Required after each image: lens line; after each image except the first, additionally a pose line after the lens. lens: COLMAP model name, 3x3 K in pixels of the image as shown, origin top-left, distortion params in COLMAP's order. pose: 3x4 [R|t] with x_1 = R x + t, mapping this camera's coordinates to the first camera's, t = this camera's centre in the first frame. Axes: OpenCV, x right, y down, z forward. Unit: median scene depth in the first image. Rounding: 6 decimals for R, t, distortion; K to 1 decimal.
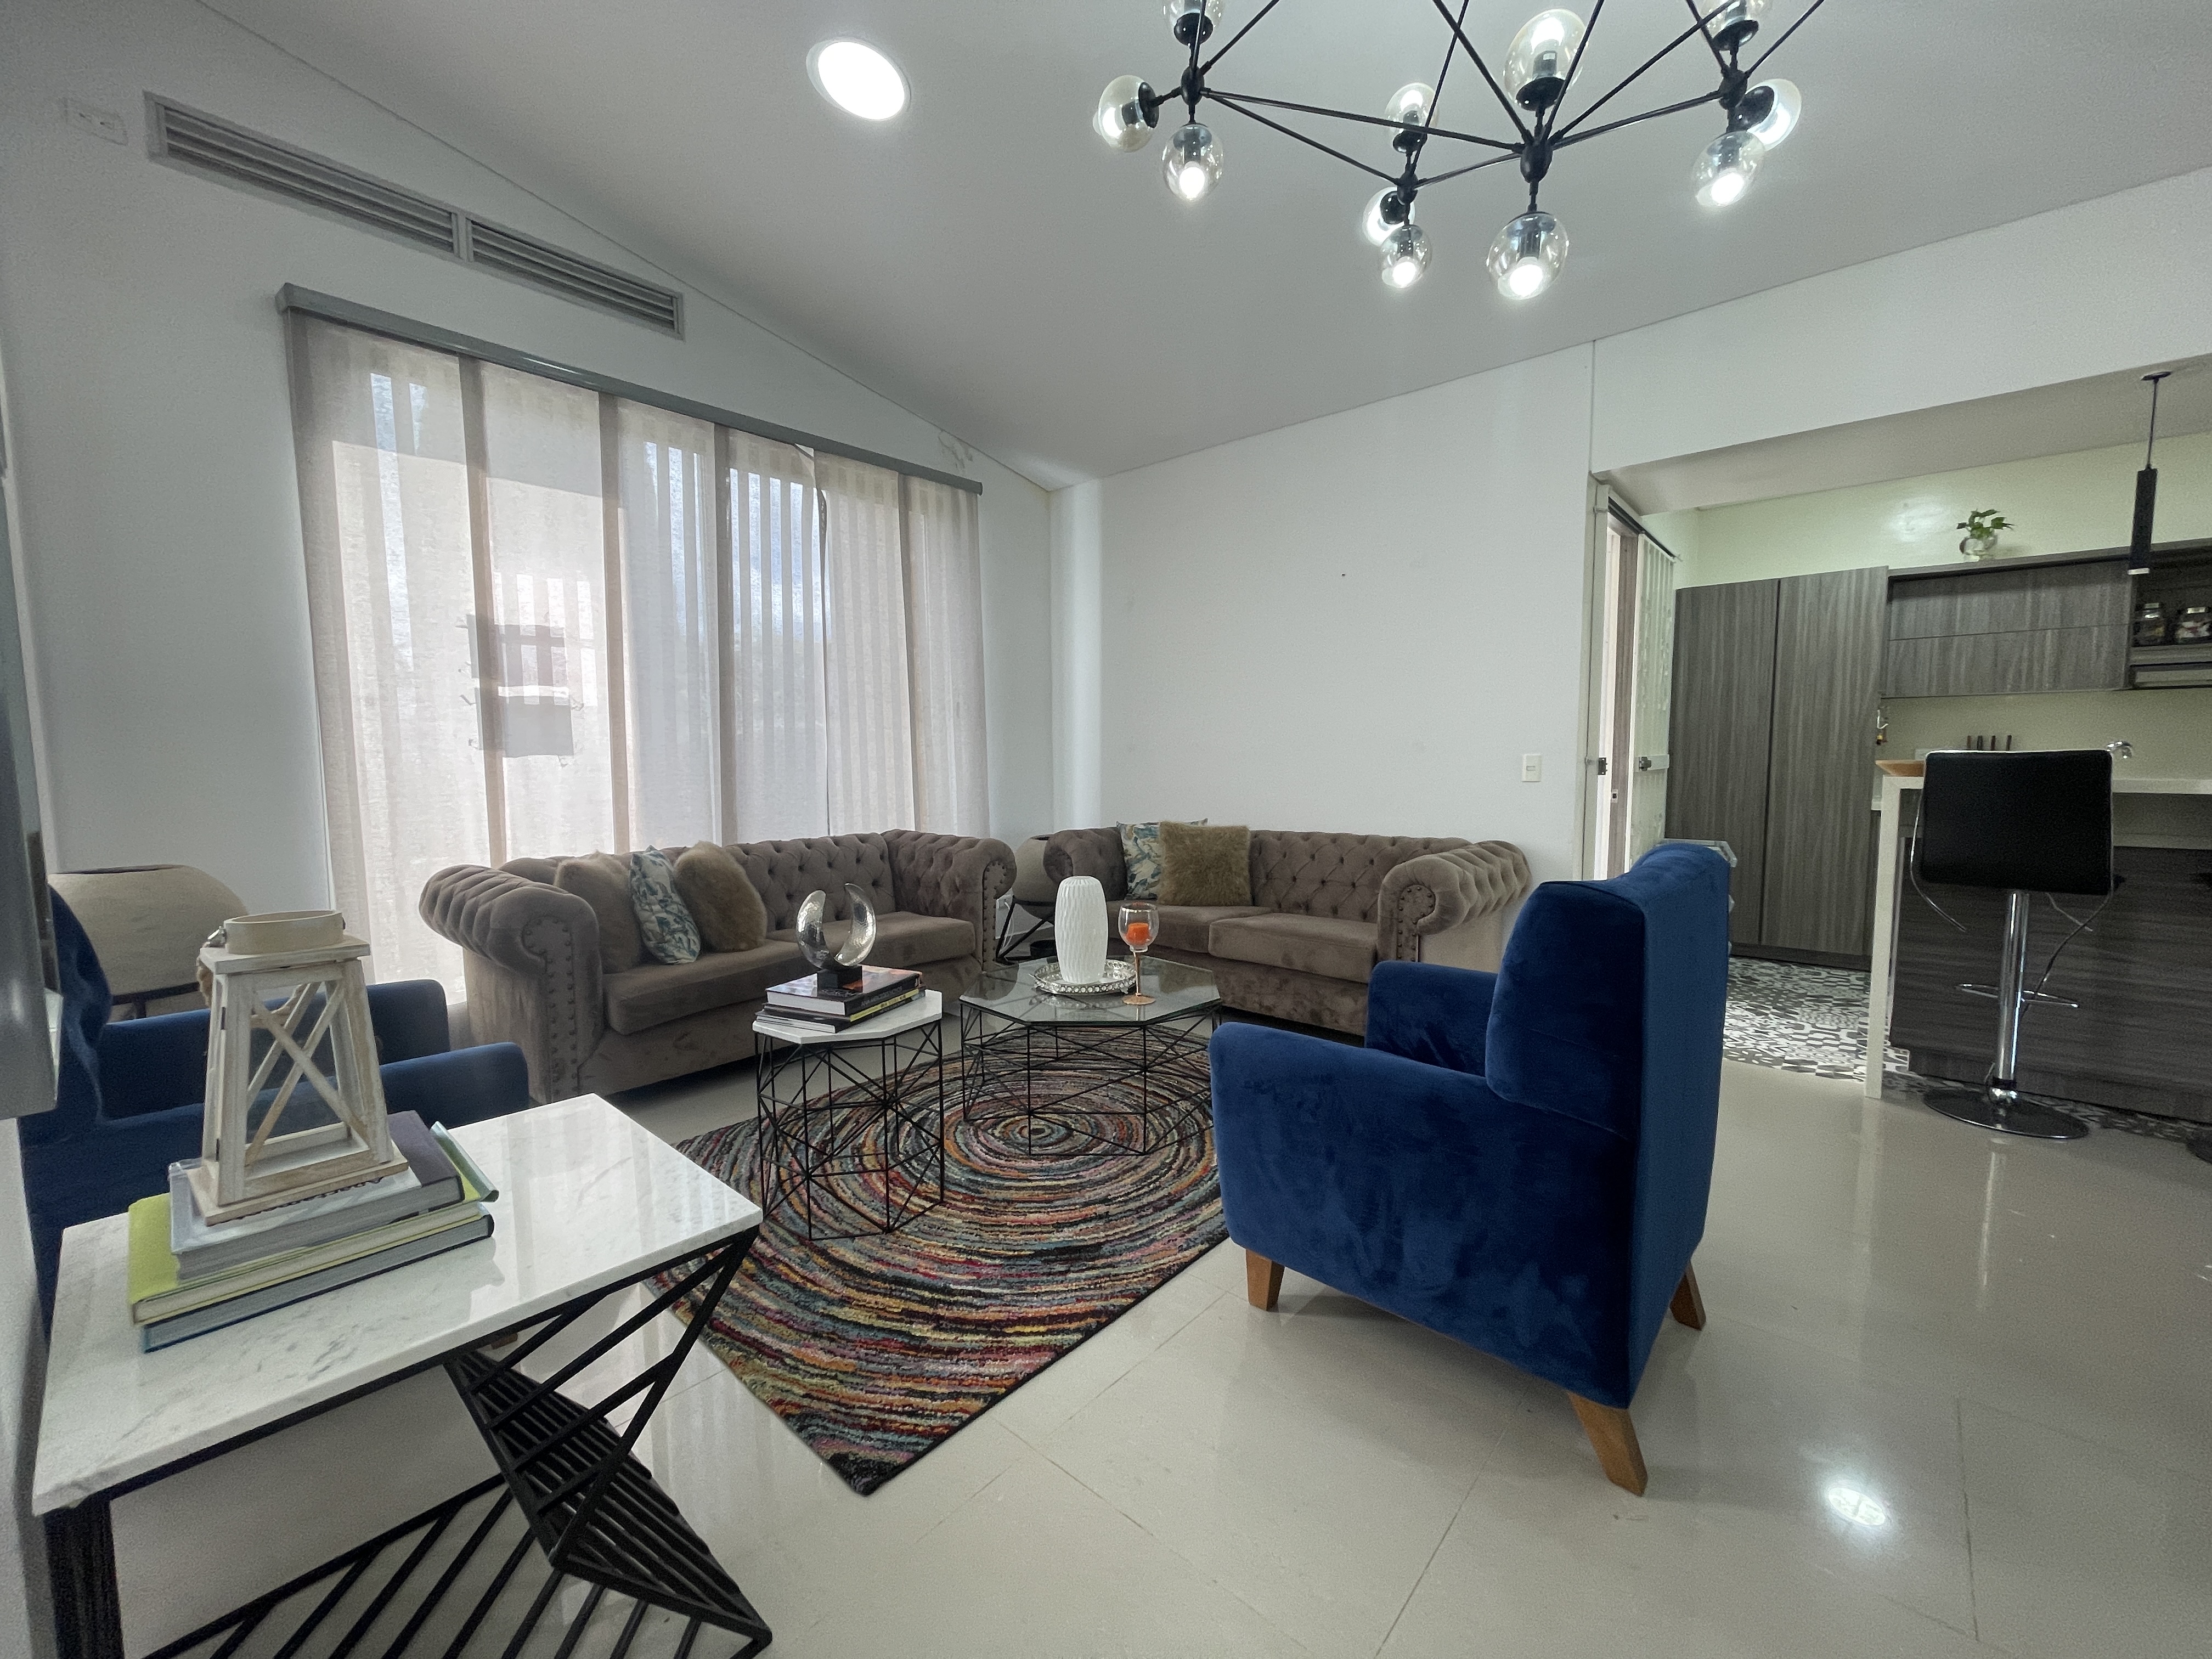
lens RADIAL K [[885.3, 0, 1096.7], [0, 885.3, 826.7], [0, 0, 1]] dist [-0.003152, -0.000638]
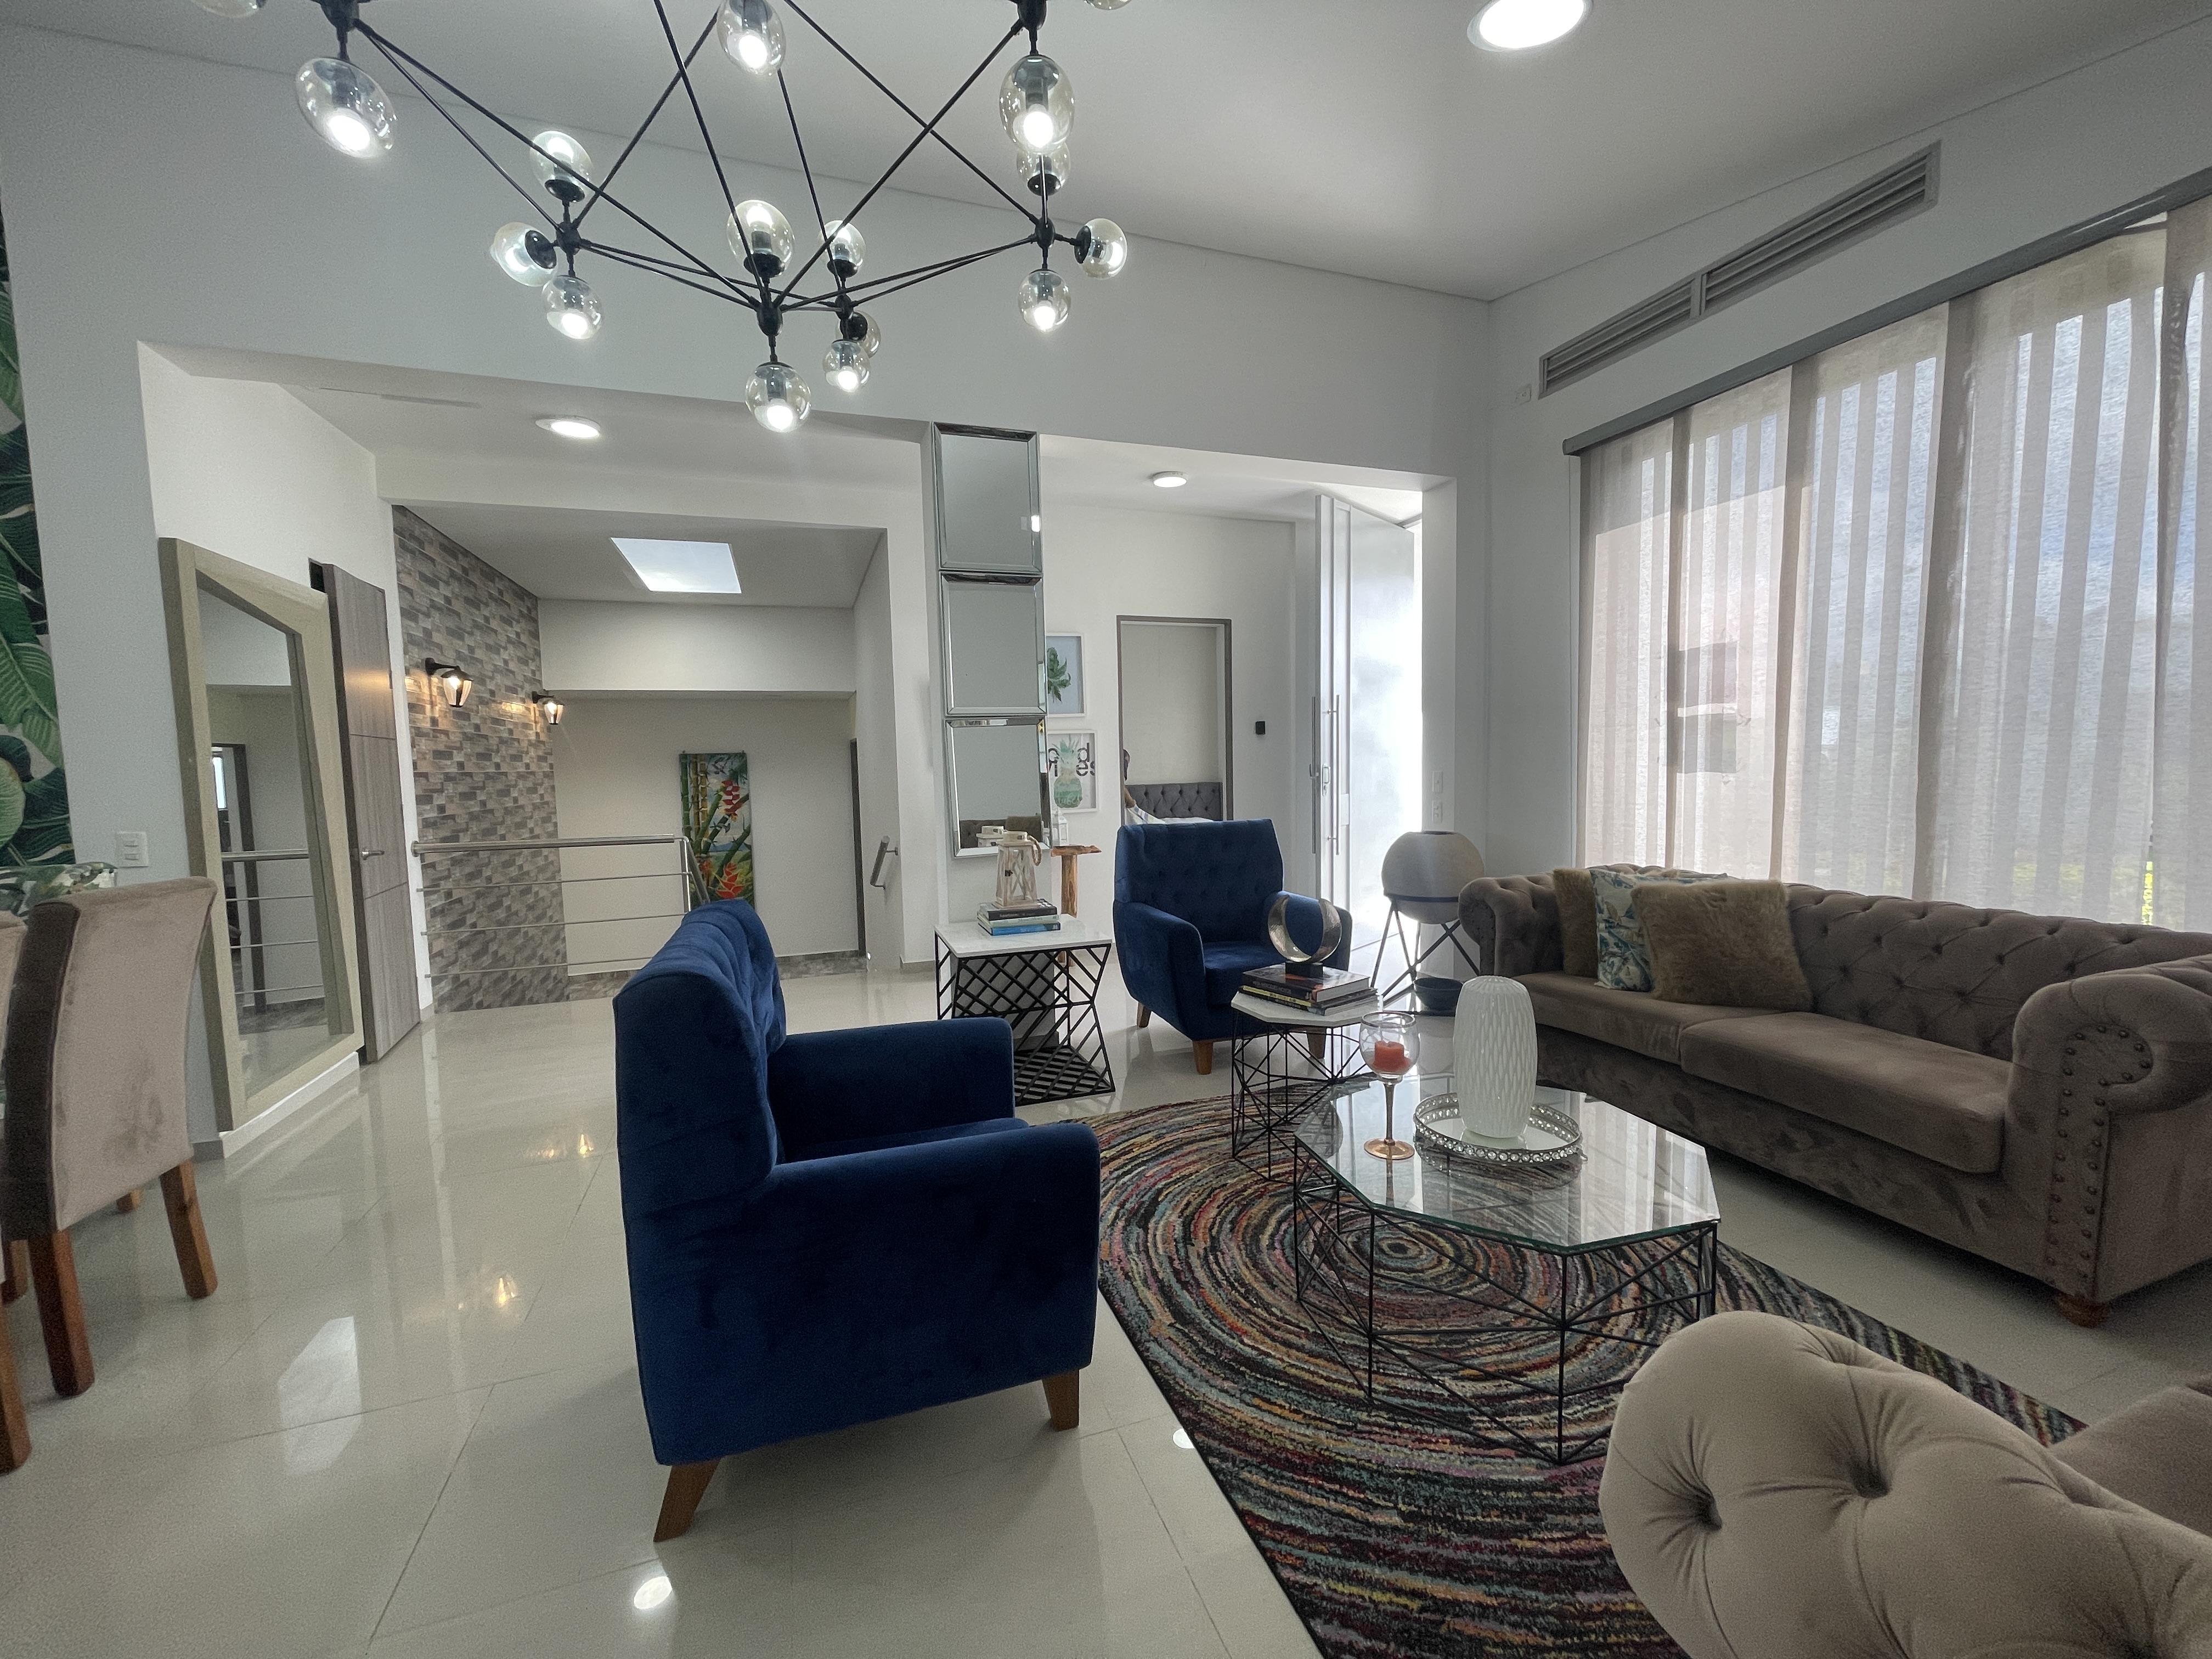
lens RADIAL K [[885.7, 0, 1105.1], [0, 885.7, 830.2], [0, 0, 1]] dist [-0.001514, -0.000269]
pose [[-0.477025, 0.086963, -0.874577, 0.614414], [-0.046307, 0.991224, 0.123819, -0.111069], [0.877669, 0.099564, -0.468811, 0.897436]]
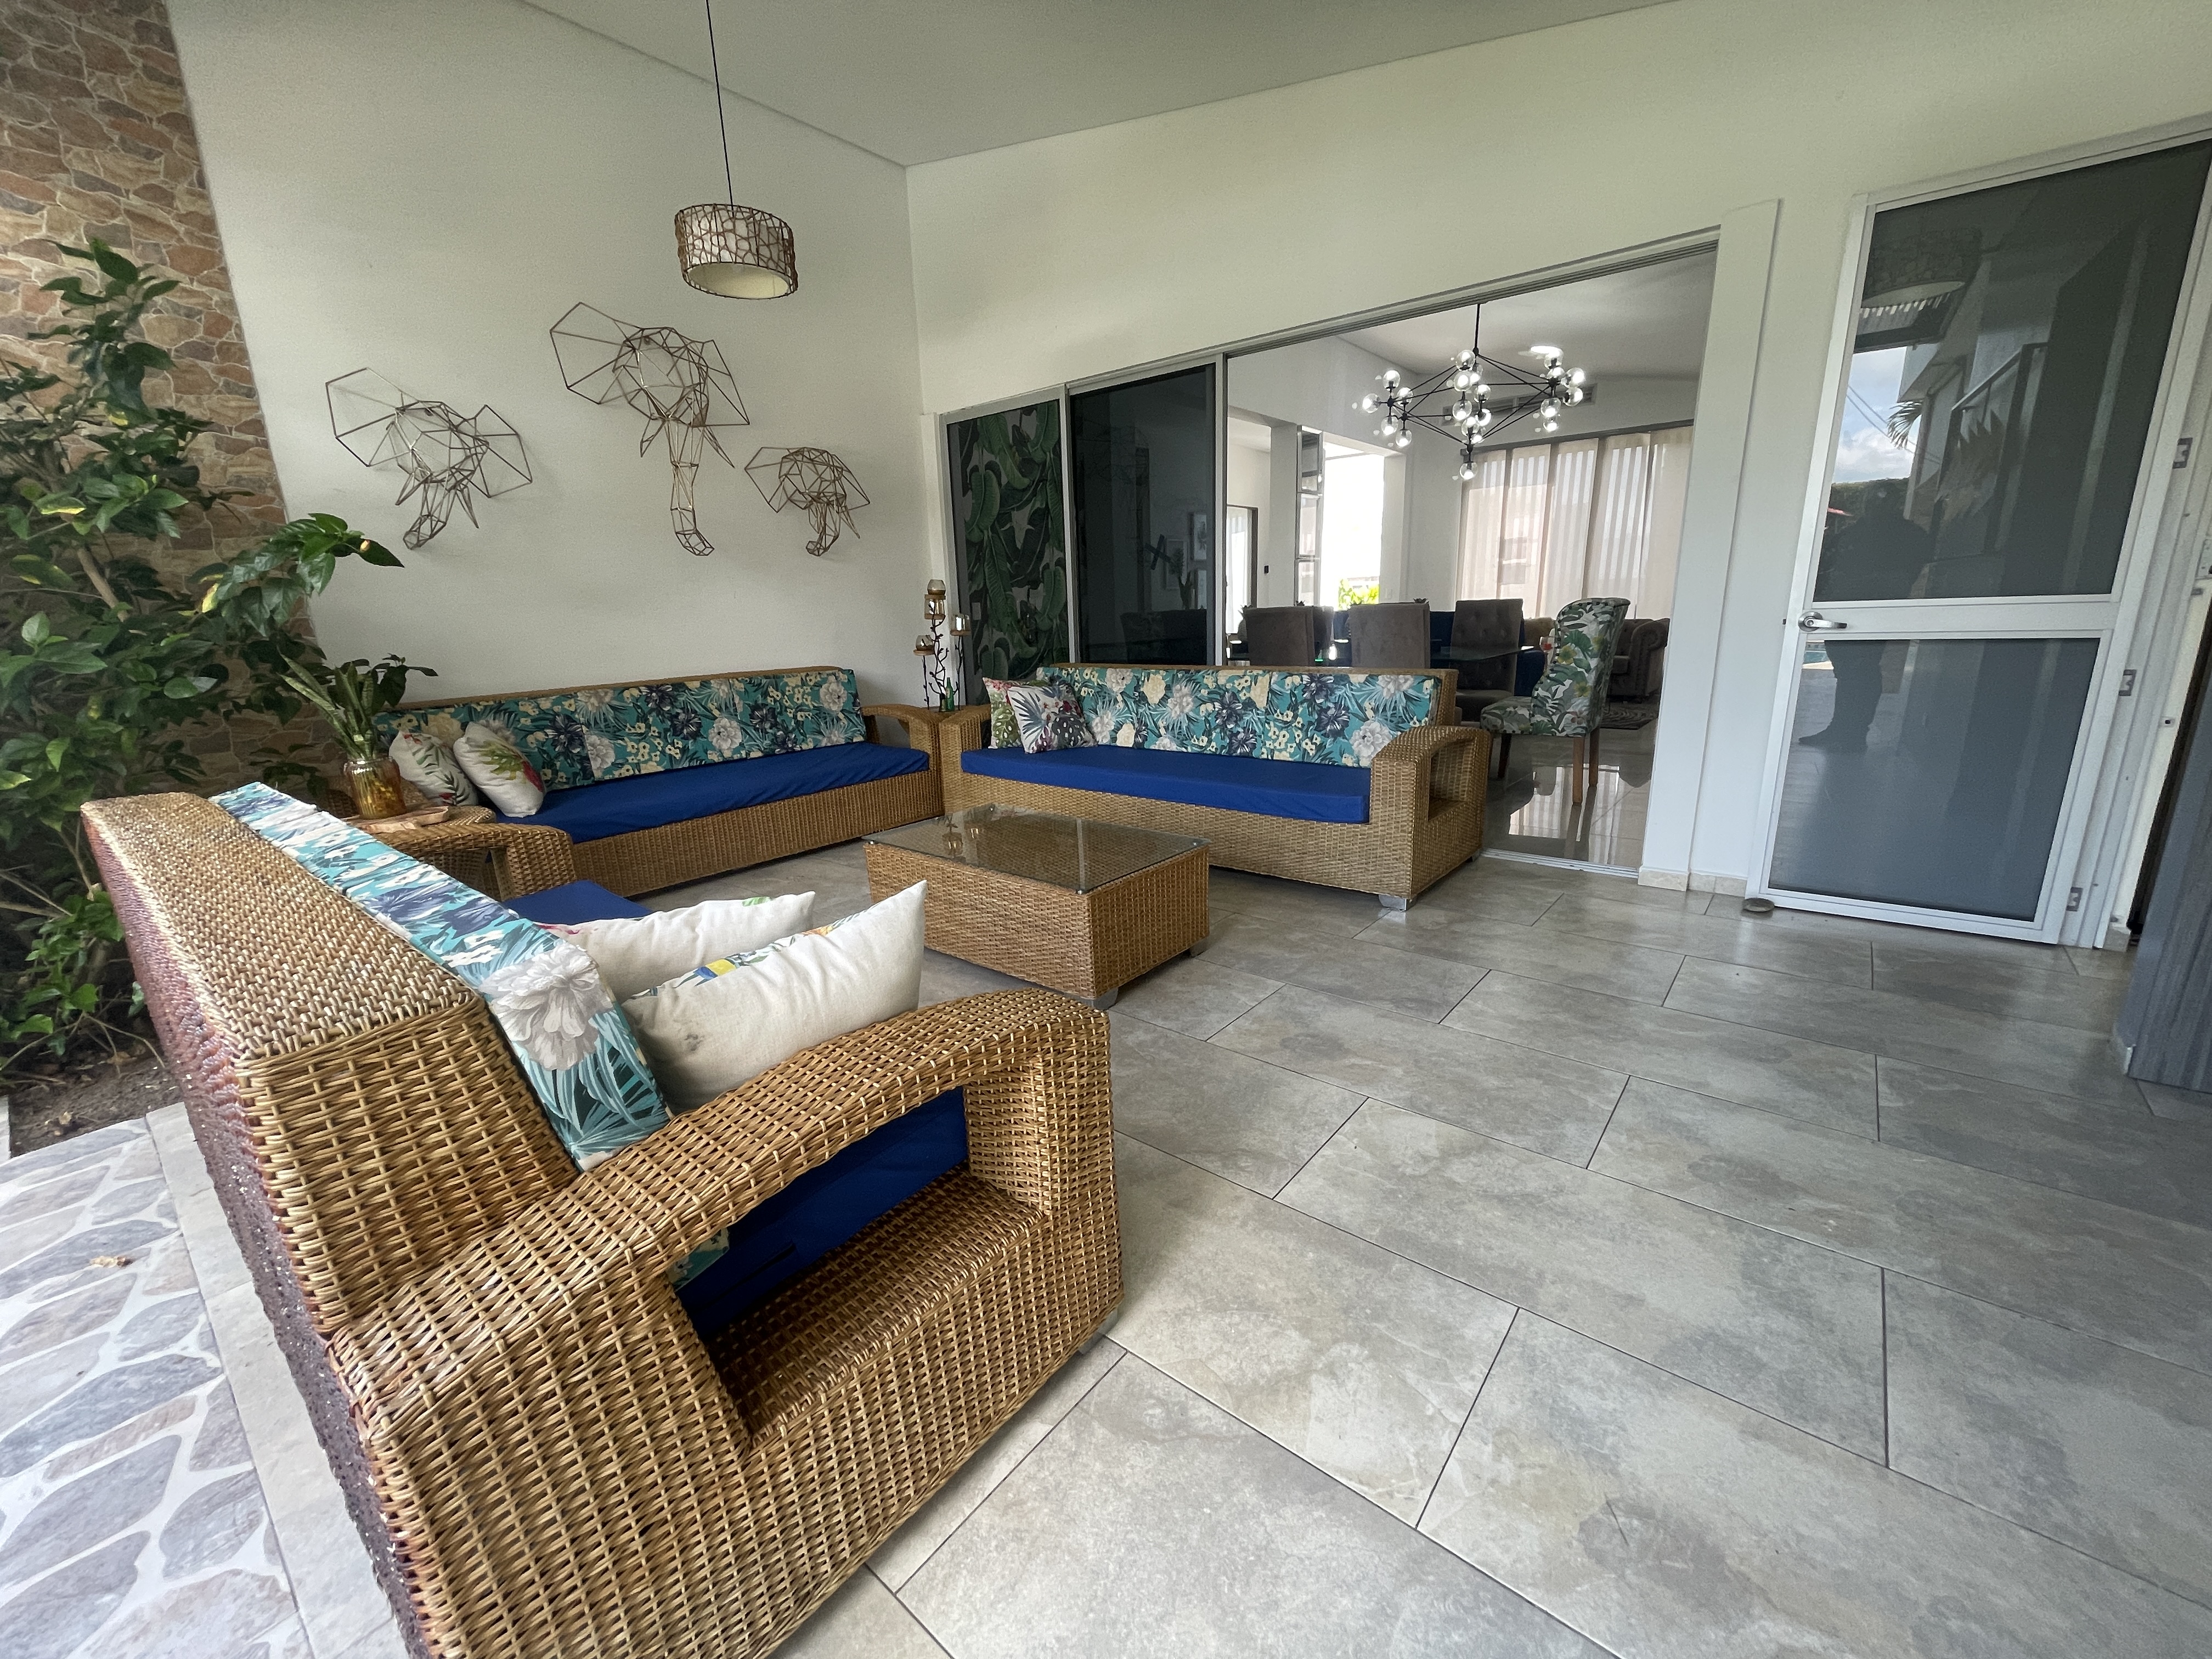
lens RADIAL K [[885.7, 0, 1105.1], [0, 885.7, 830.2], [0, 0, 1]] dist [-0.001514, -0.000269]
pose [[0.045214, 0.251580, -0.966780, 2.370631], [-0.050419, 0.967111, 0.249308, 0.044093], [0.997704, 0.037472, 0.056411, -0.477874]]
